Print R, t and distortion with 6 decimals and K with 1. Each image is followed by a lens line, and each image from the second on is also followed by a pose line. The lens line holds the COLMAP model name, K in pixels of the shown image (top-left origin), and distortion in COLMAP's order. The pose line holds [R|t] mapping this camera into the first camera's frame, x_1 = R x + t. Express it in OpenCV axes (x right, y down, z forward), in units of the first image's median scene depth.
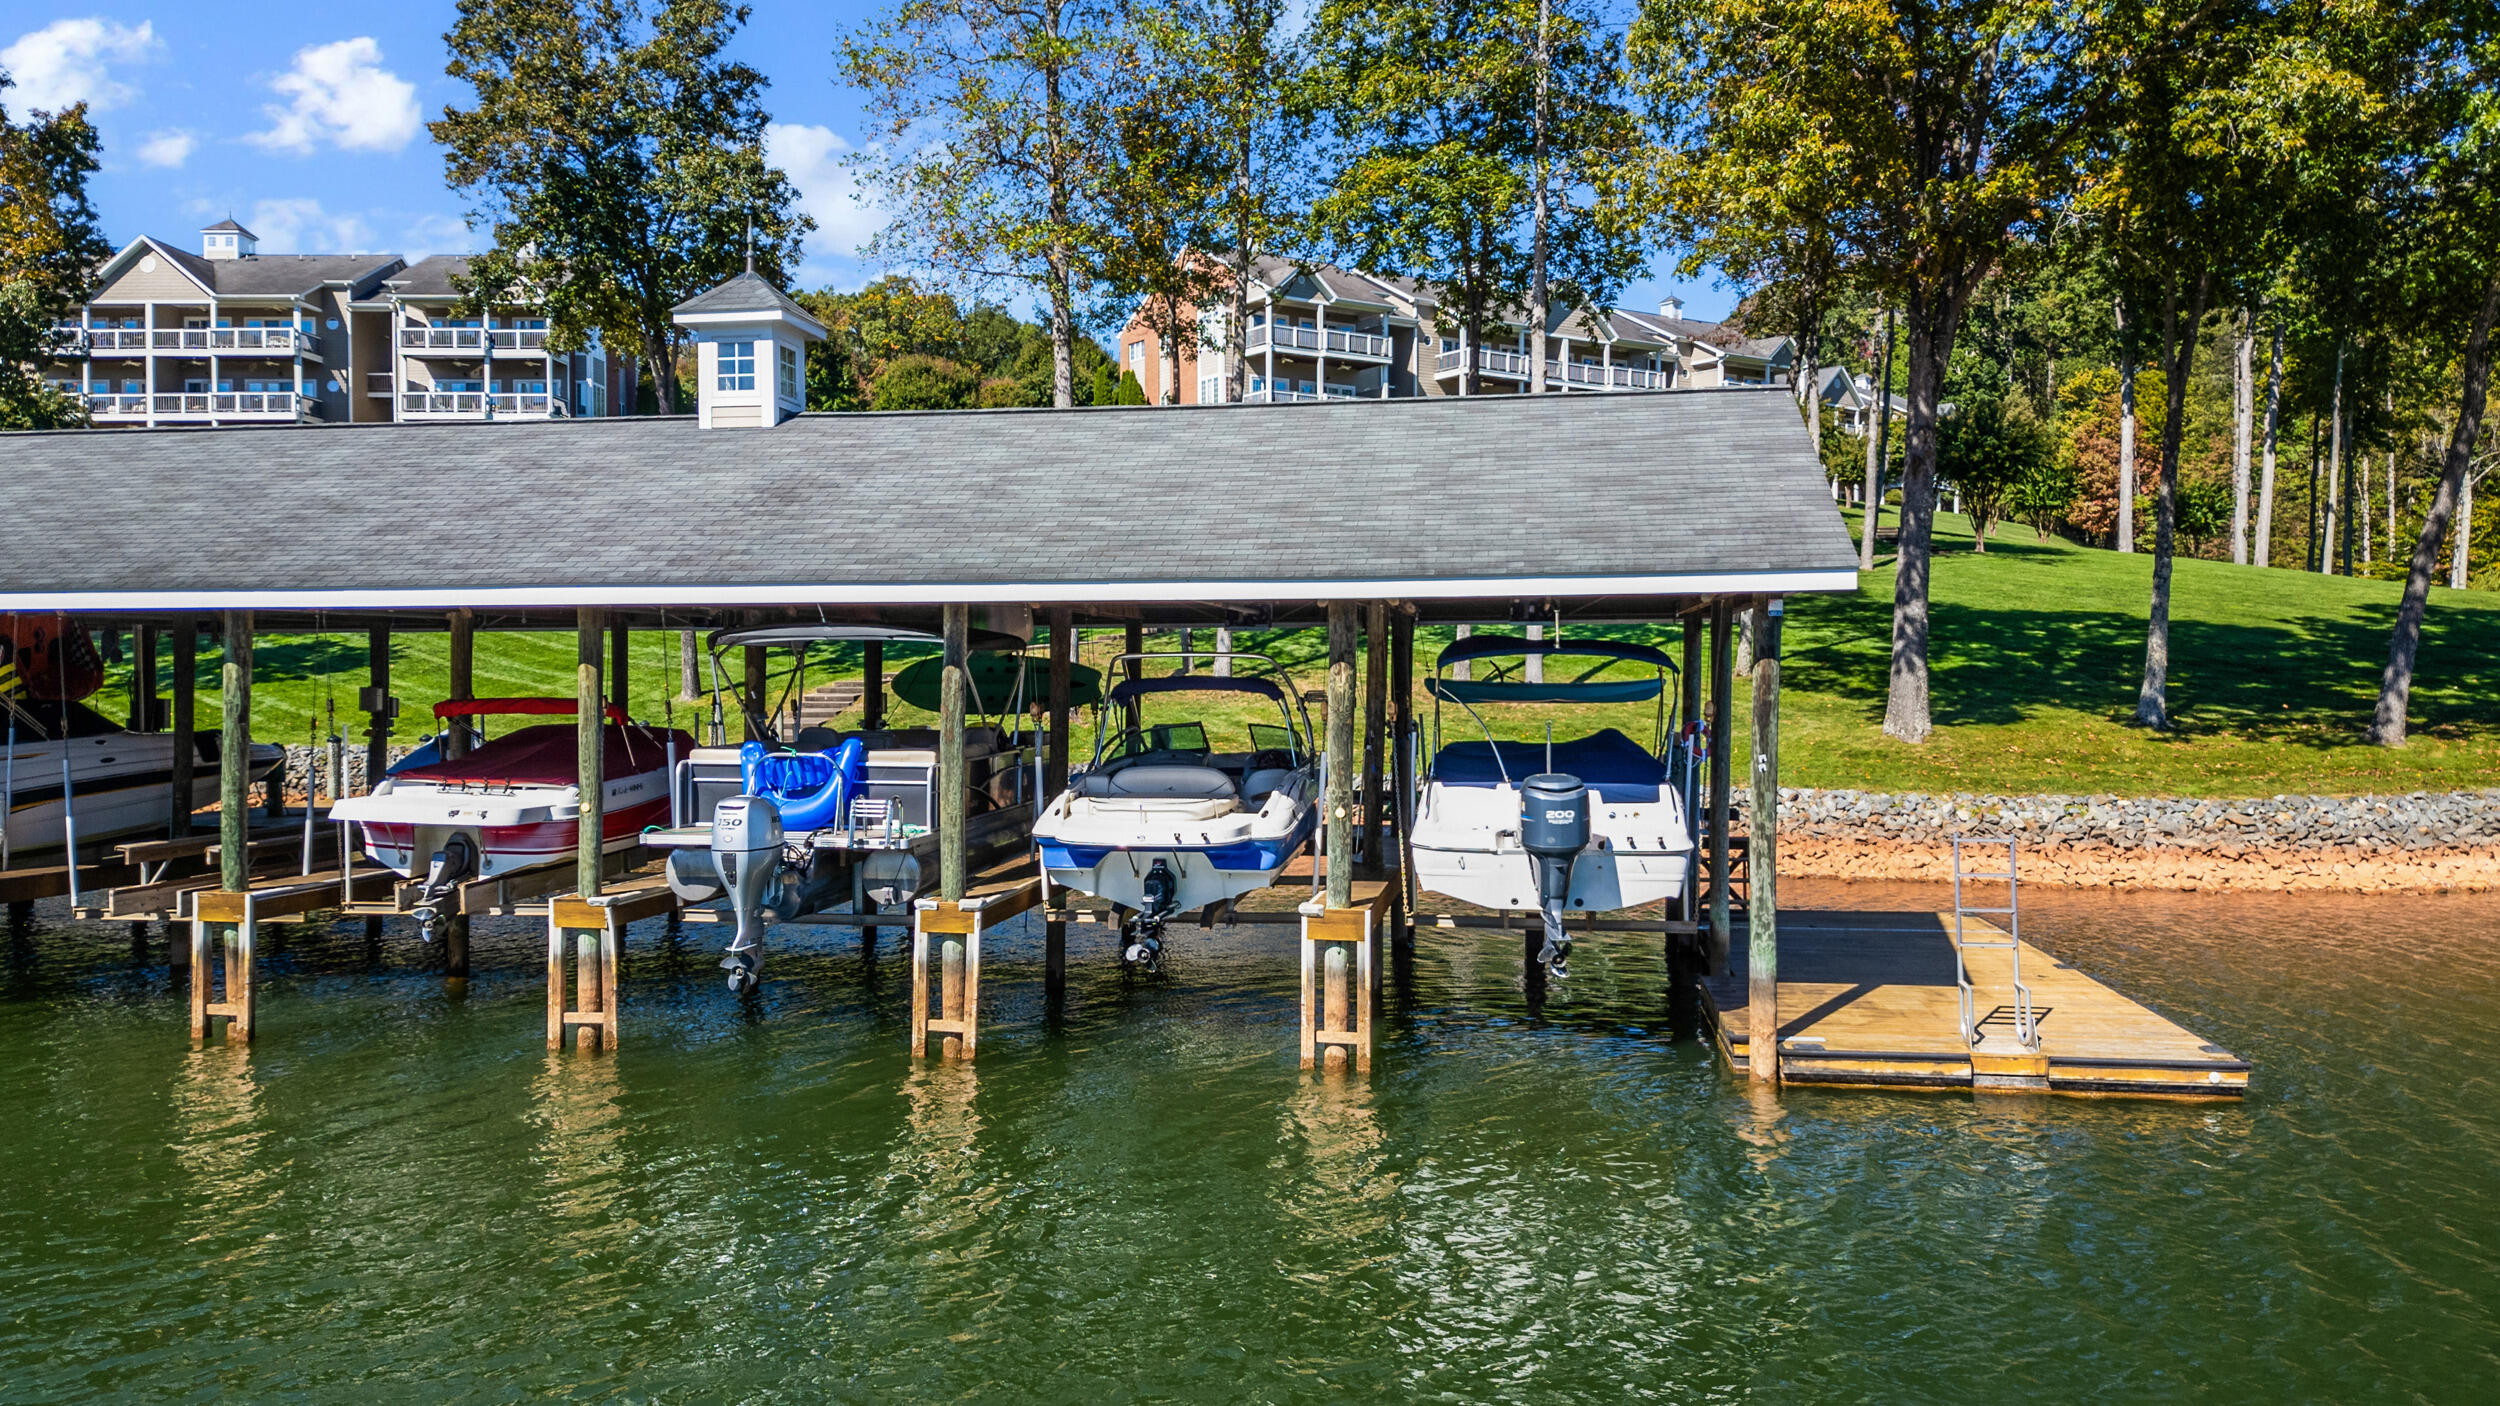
lens RADIAL K [[1768.5, 0, 1250.0], [0, 1768.5, 703.0], [0, 0, 1]] dist [0.064793, -0.061442]
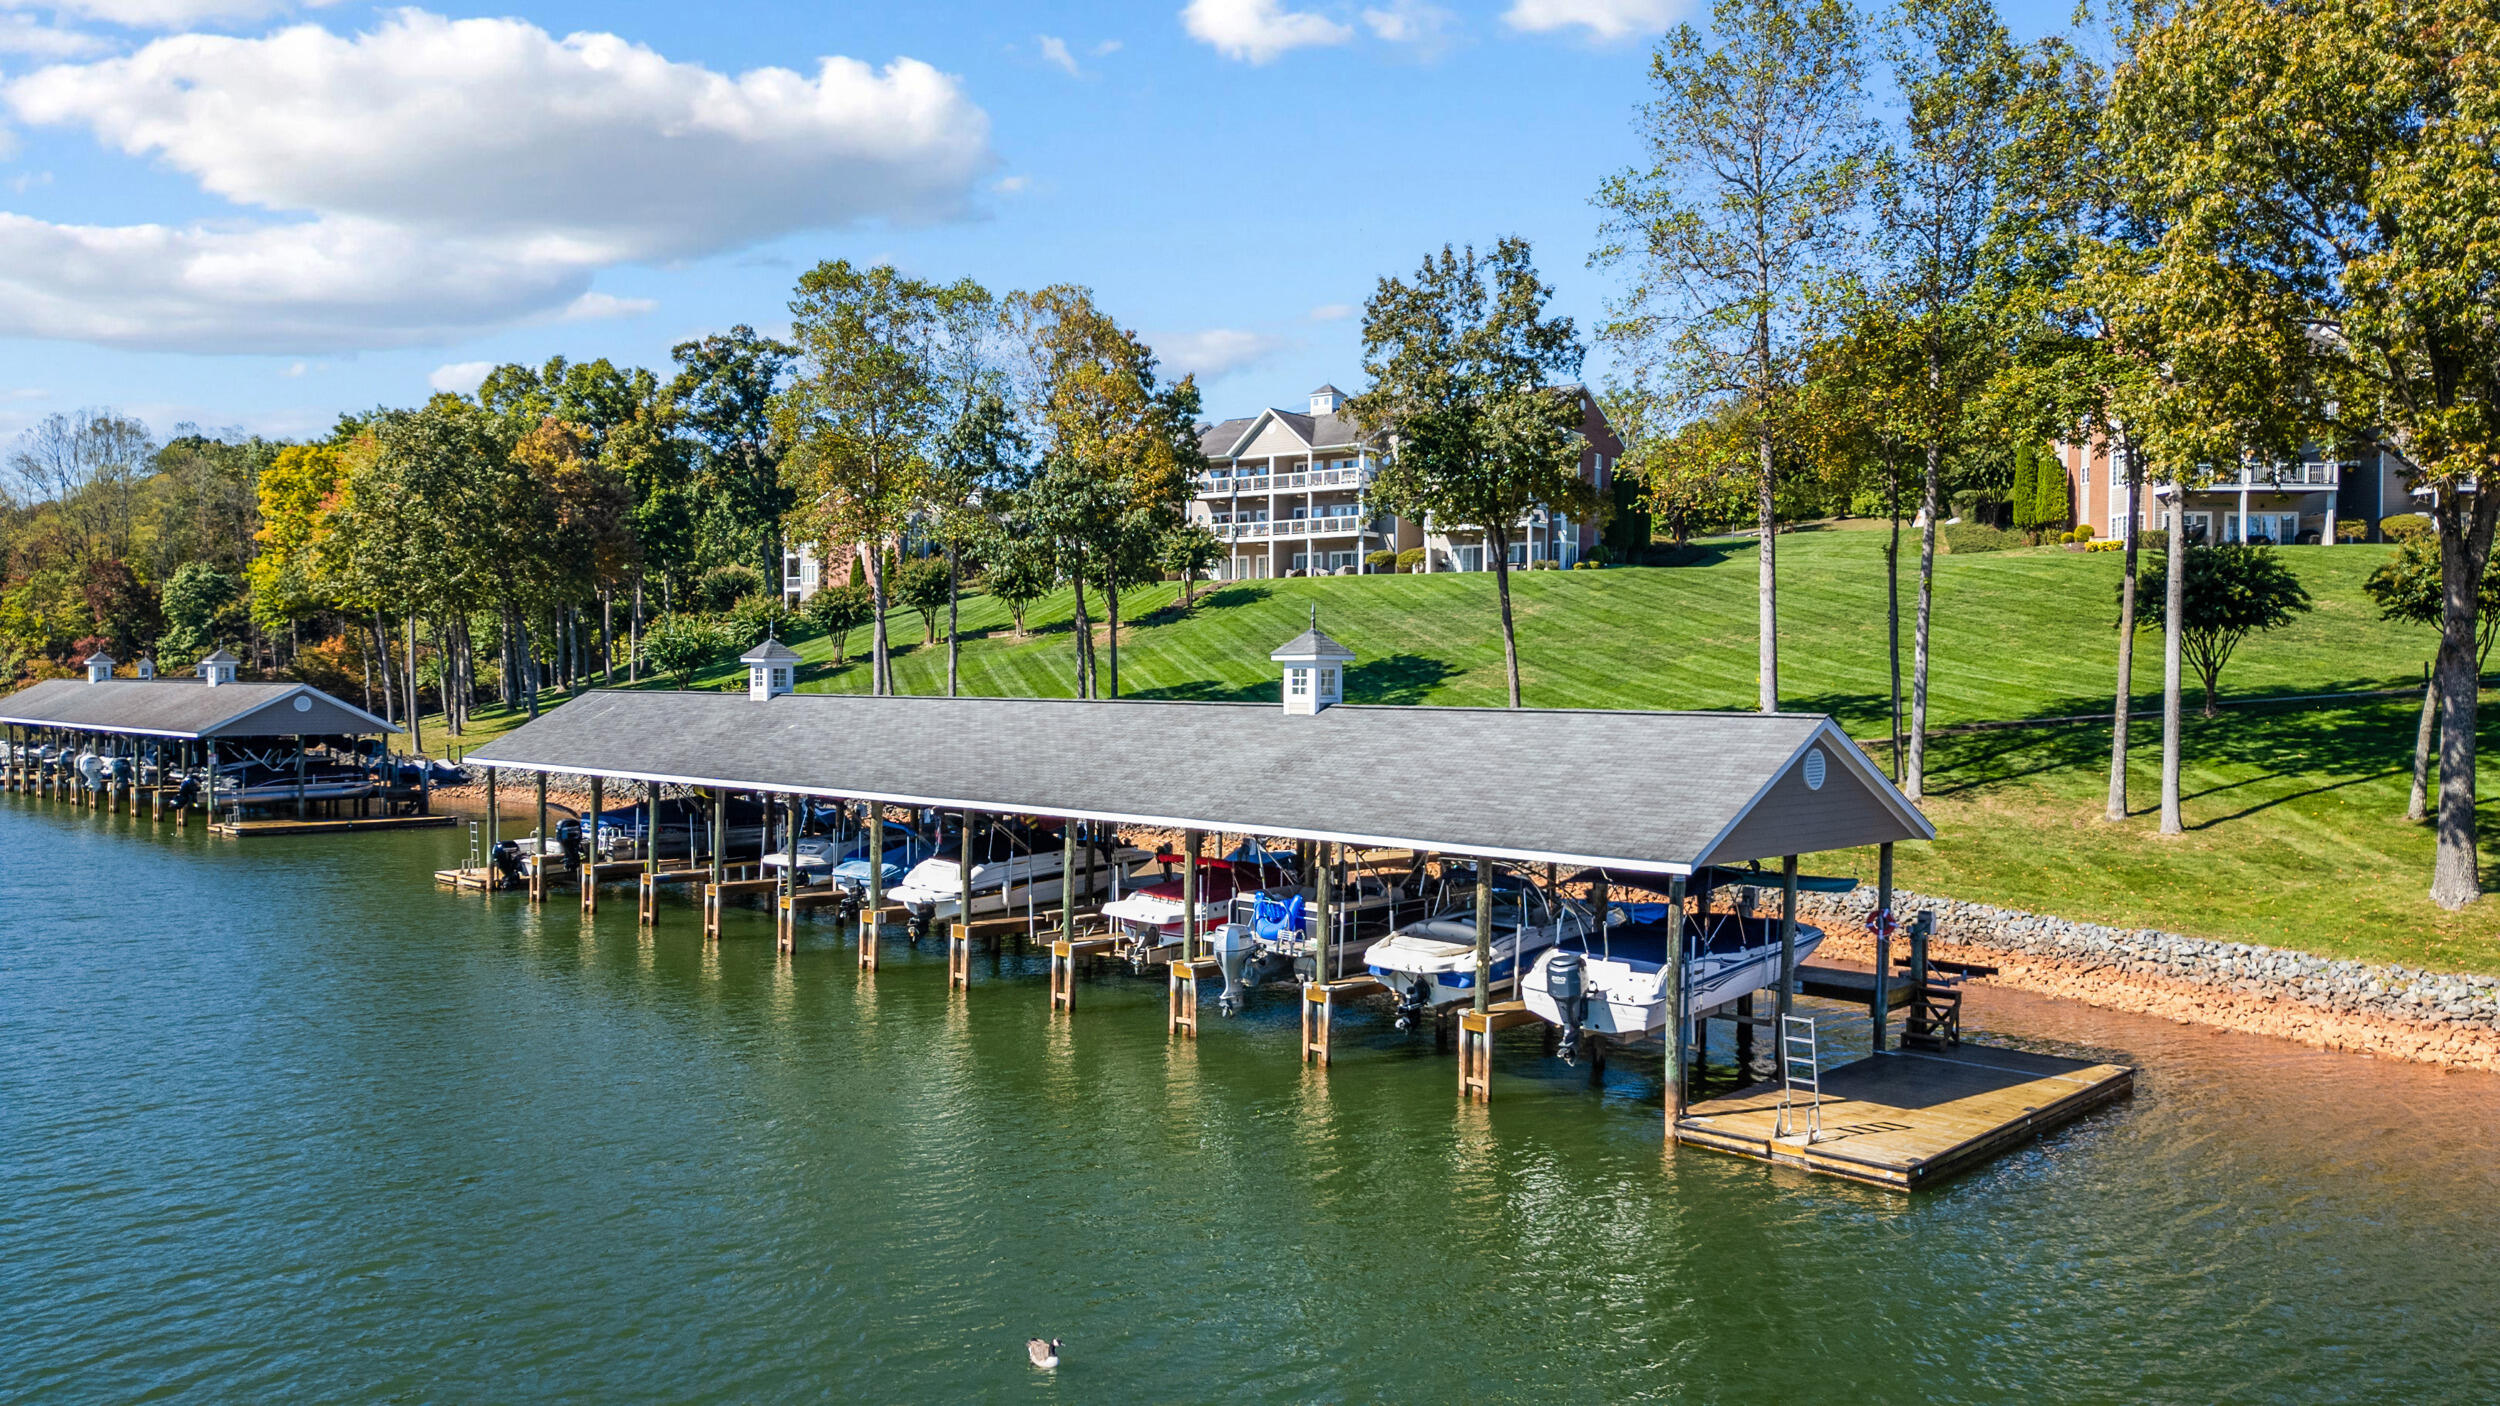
lens RADIAL K [[1768.5, 0, 1250.0], [0, 1768.5, 703.0], [0, 0, 1]] dist [0.064793, -0.061442]
pose [[0.815382, 0.017648, -0.578655, 0.311043], [-0.017491, 0.999830, 0.005847, -0.073421], [0.578659, 0.005353, 0.815552, -0.228021]]
